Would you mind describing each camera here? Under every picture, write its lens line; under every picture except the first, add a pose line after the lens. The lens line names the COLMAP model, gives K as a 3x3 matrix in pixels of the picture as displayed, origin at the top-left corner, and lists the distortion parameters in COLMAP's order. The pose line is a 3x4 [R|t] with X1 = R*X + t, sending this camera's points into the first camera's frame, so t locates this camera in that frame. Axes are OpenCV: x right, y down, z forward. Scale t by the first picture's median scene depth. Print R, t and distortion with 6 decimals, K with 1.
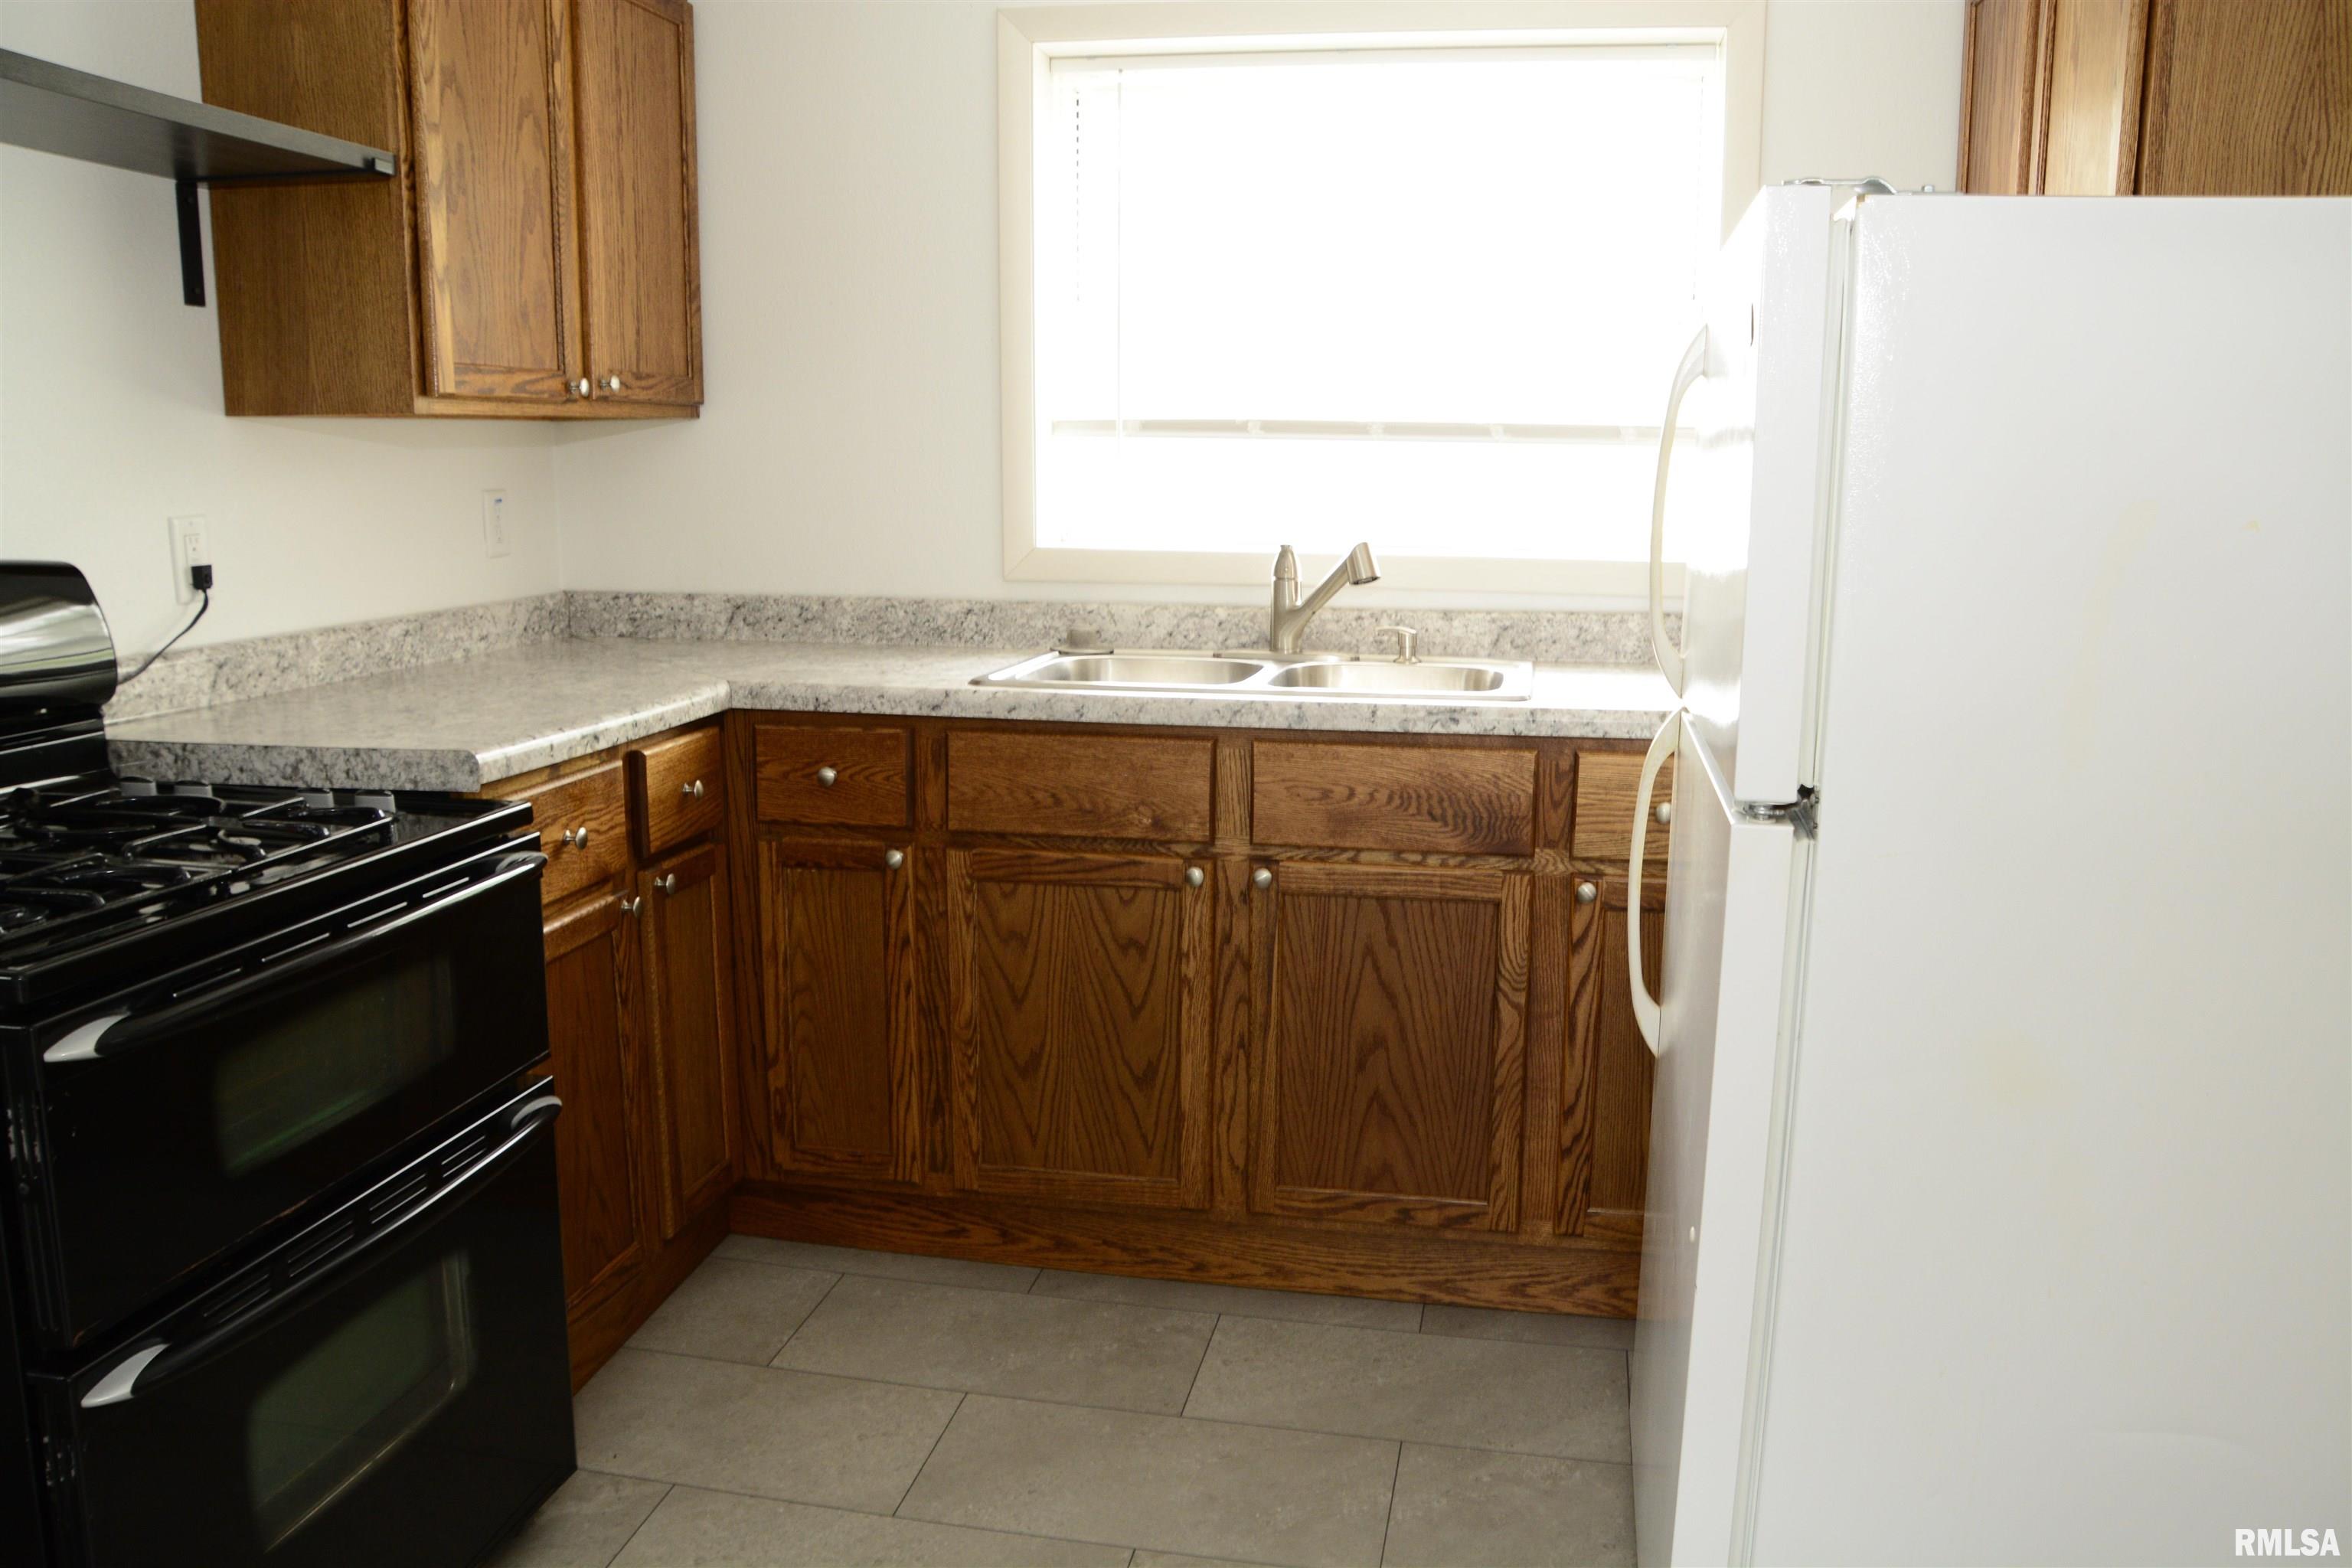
lens RADIAL K [[1786.7, 0, 1176.0], [0, 1786.7, 784.0], [0, 0, 1]] dist [-0.141911, 0.092619]
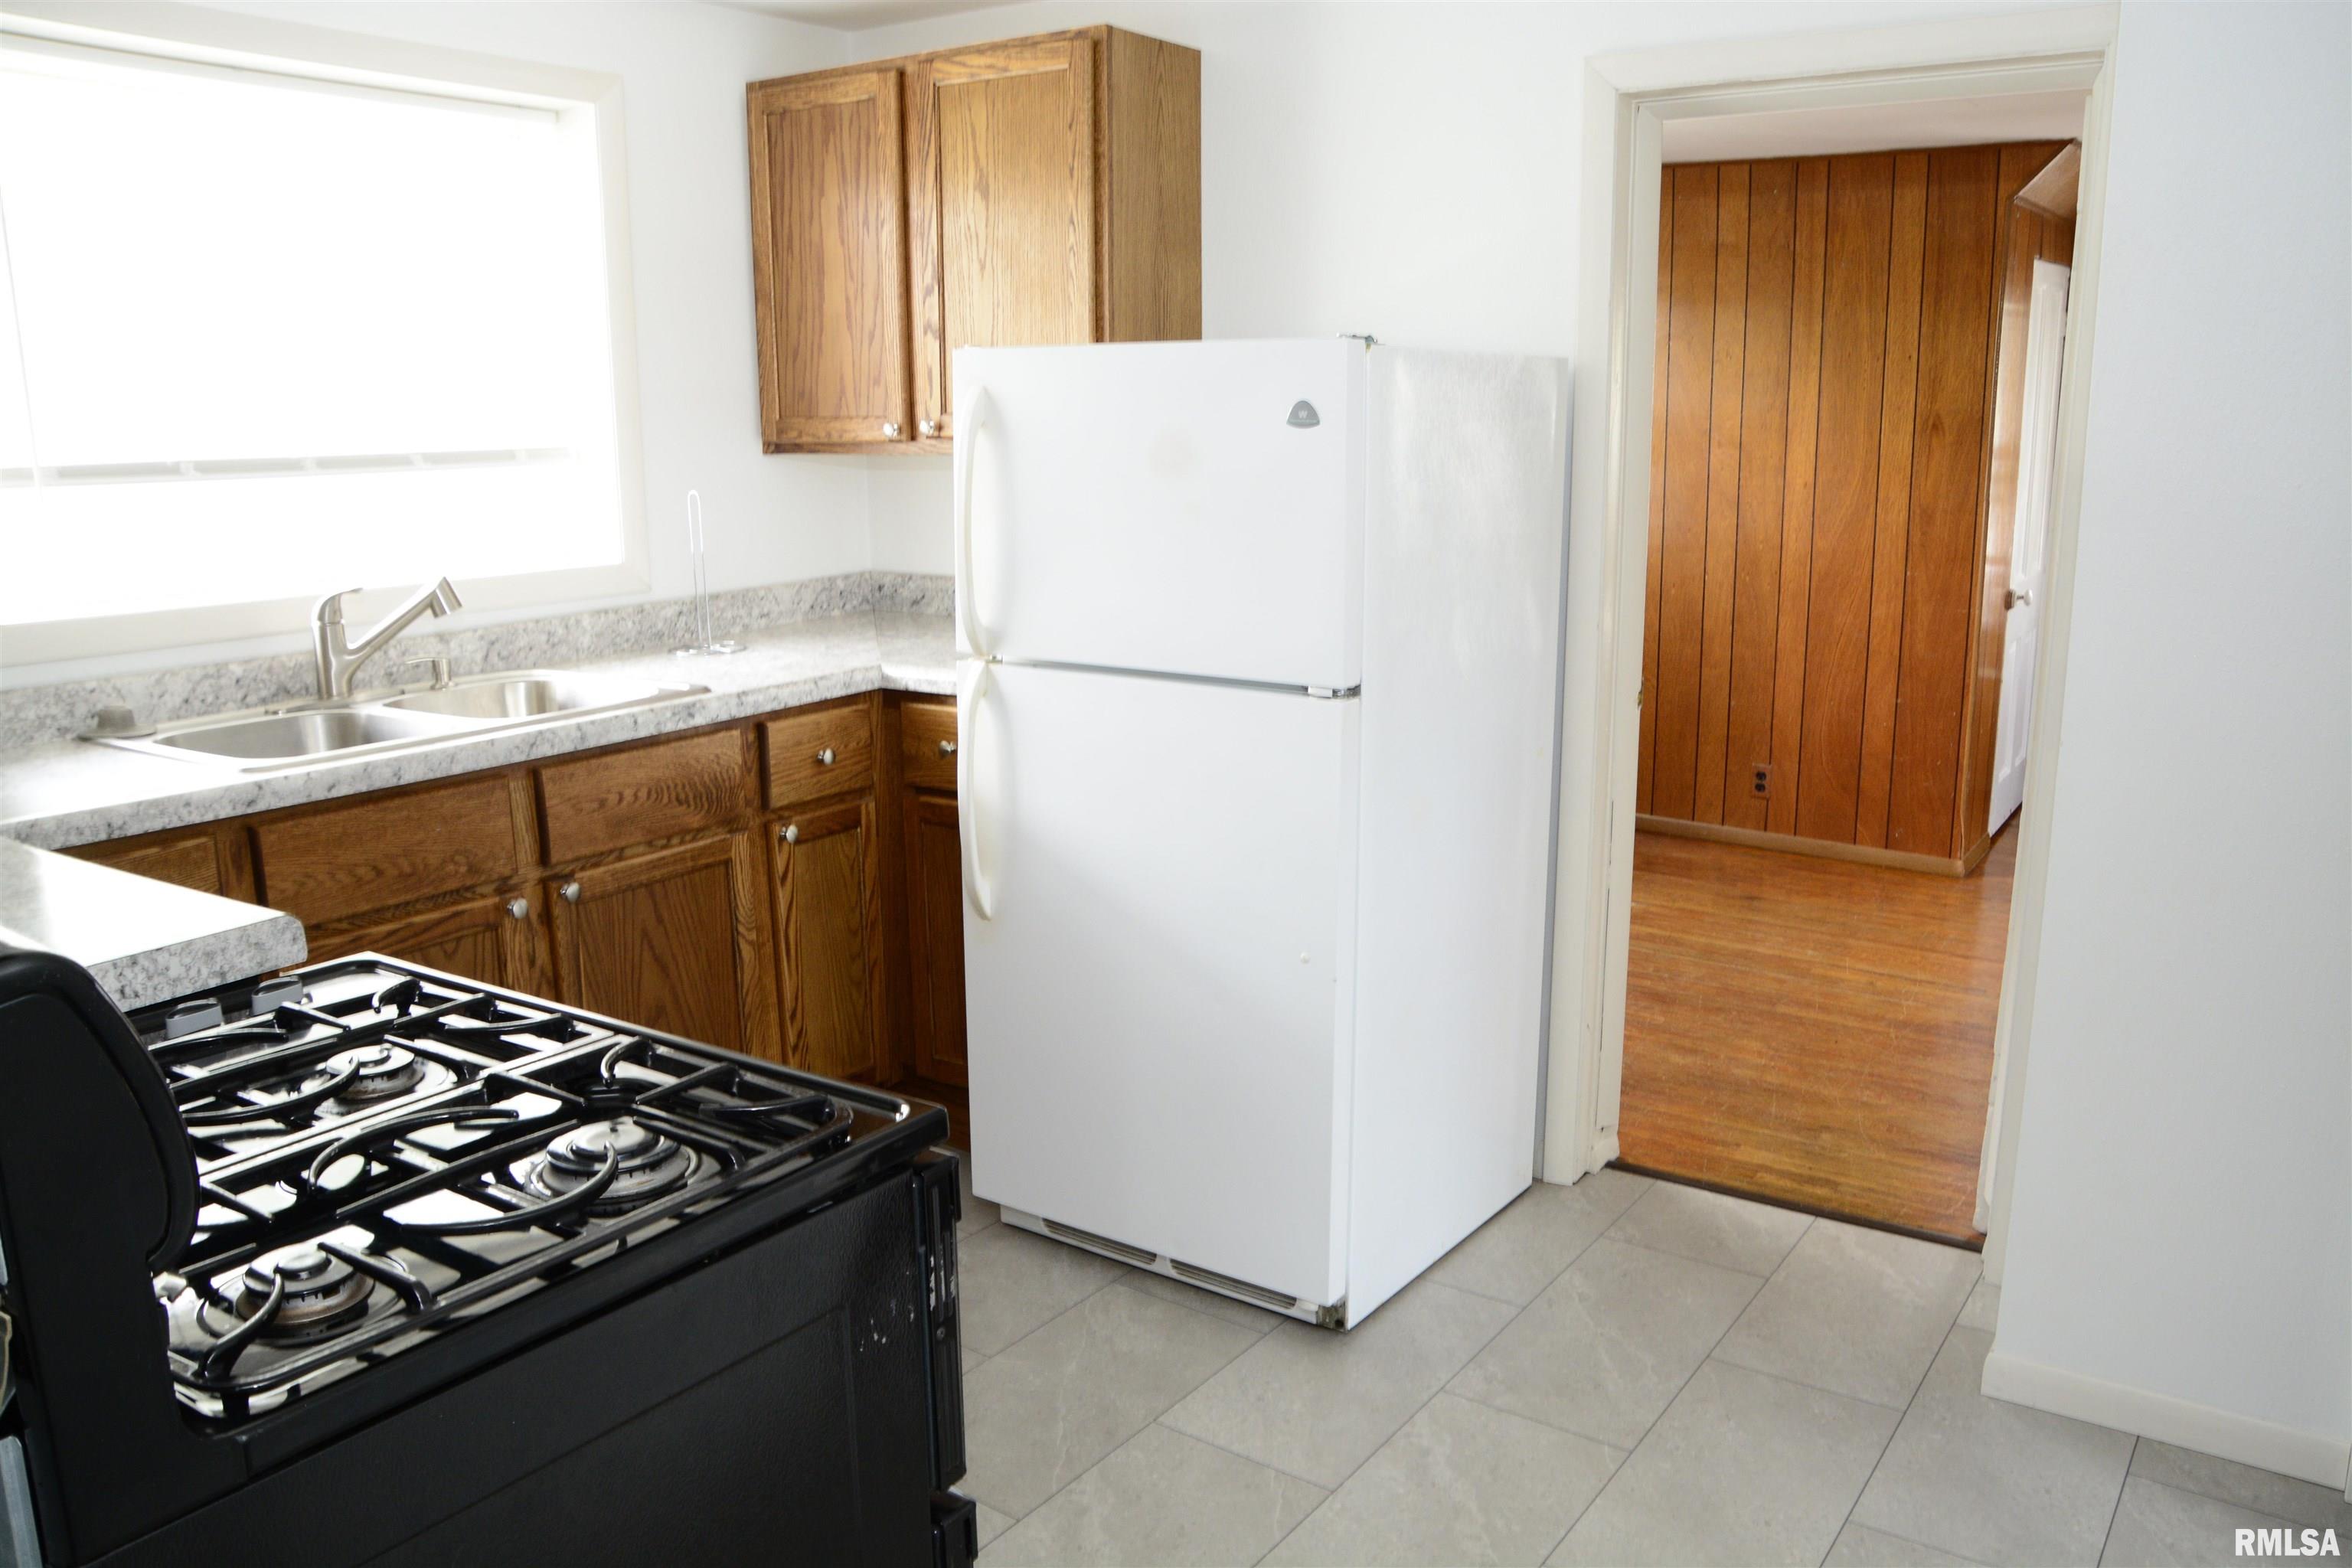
lens RADIAL K [[1786.7, 0, 1176.0], [0, 1786.7, 784.0], [0, 0, 1]] dist [-0.141911, 0.092619]
pose [[0.423650, -0.197675, 0.883994, -0.705709], [0.177968, 0.975042, 0.132744, -0.085053], [-0.888171, 0.101085, 0.448256, 0.197934]]
